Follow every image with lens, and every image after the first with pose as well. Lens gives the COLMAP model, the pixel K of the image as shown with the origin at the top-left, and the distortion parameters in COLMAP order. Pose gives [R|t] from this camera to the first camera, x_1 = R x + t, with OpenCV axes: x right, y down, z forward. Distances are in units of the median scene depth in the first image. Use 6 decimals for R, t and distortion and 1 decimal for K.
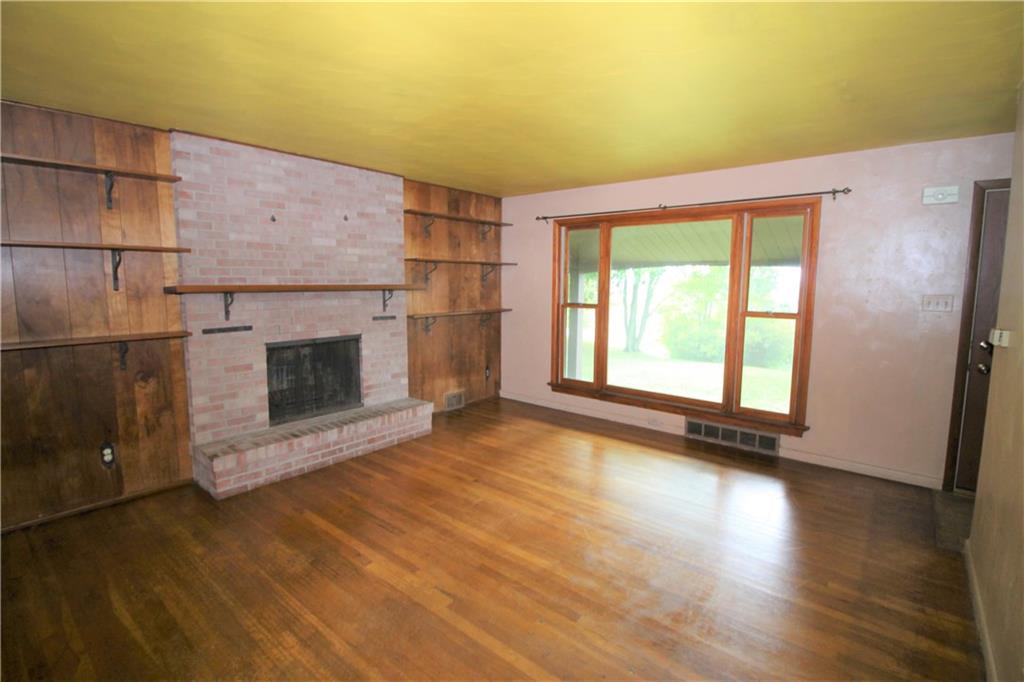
lens RADIAL K [[477.6, 0, 518.0], [0, 477.6, 331.9], [0, 0, 1]] dist [-0.017136, -0.000790]
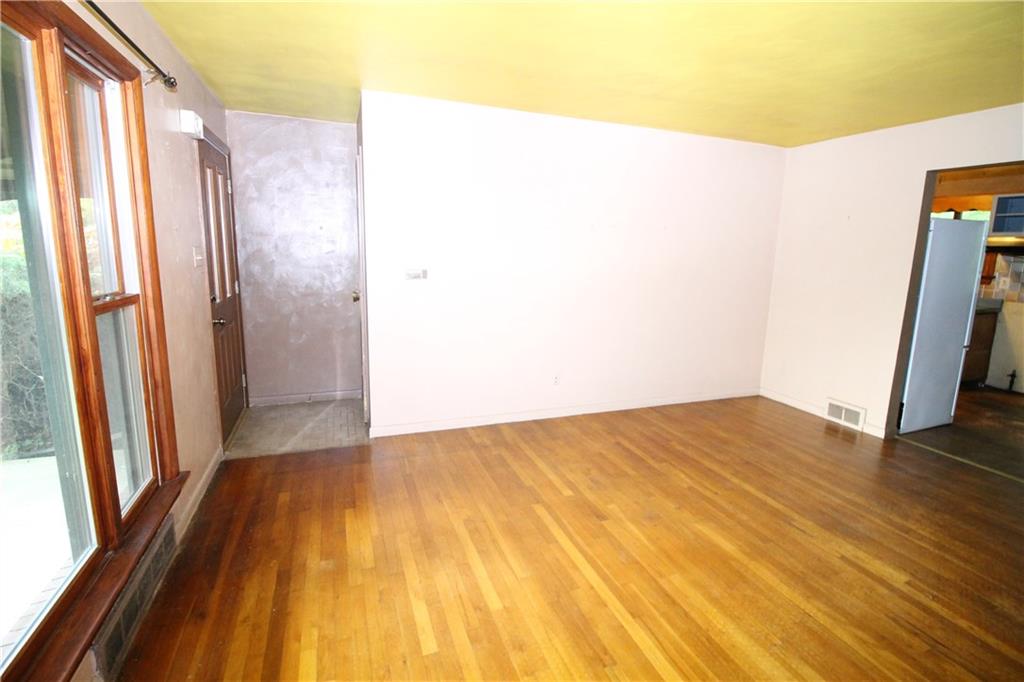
lens RADIAL K [[477.6, 0, 518.0], [0, 477.6, 331.9], [0, 0, 1]] dist [-0.017136, -0.000790]
pose [[-0.869553, -0.119386, 0.479192, -0.029678], [0.017096, 0.962480, 0.270814, -0.129830], [-0.493544, 0.243679, -0.834886, 1.254669]]
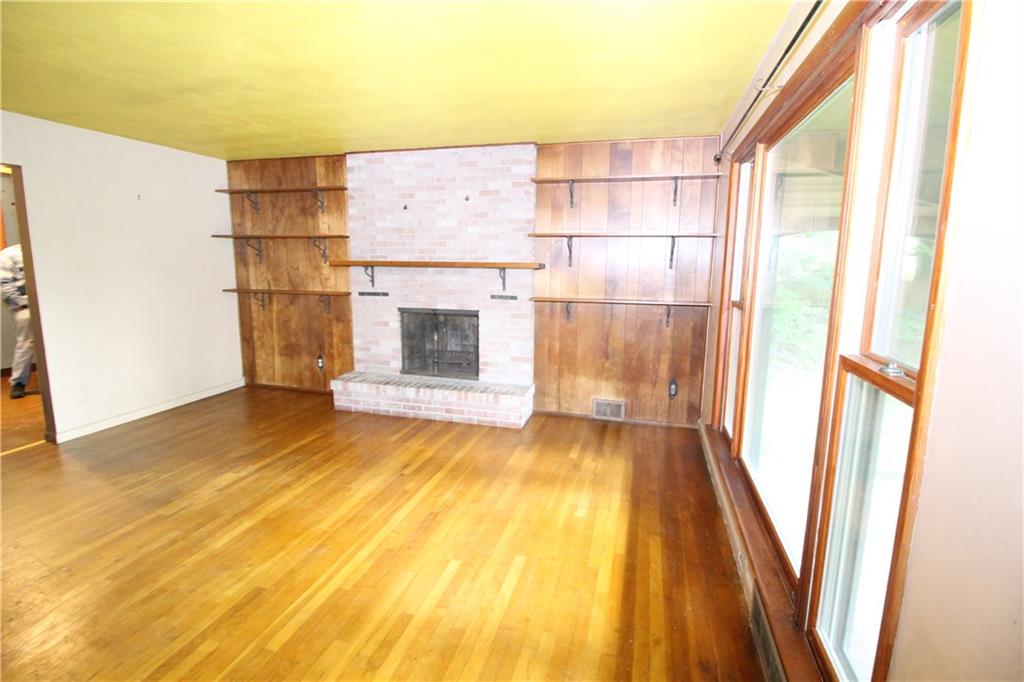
lens RADIAL K [[477.6, 0, 518.0], [0, 477.6, 331.9], [0, 0, 1]] dist [-0.017136, -0.000790]
pose [[0.410266, 0.135765, -0.901804, 0.722001], [-0.106264, 0.989237, 0.100584, -0.070490], [0.905754, 0.054563, 0.420277, 0.726114]]
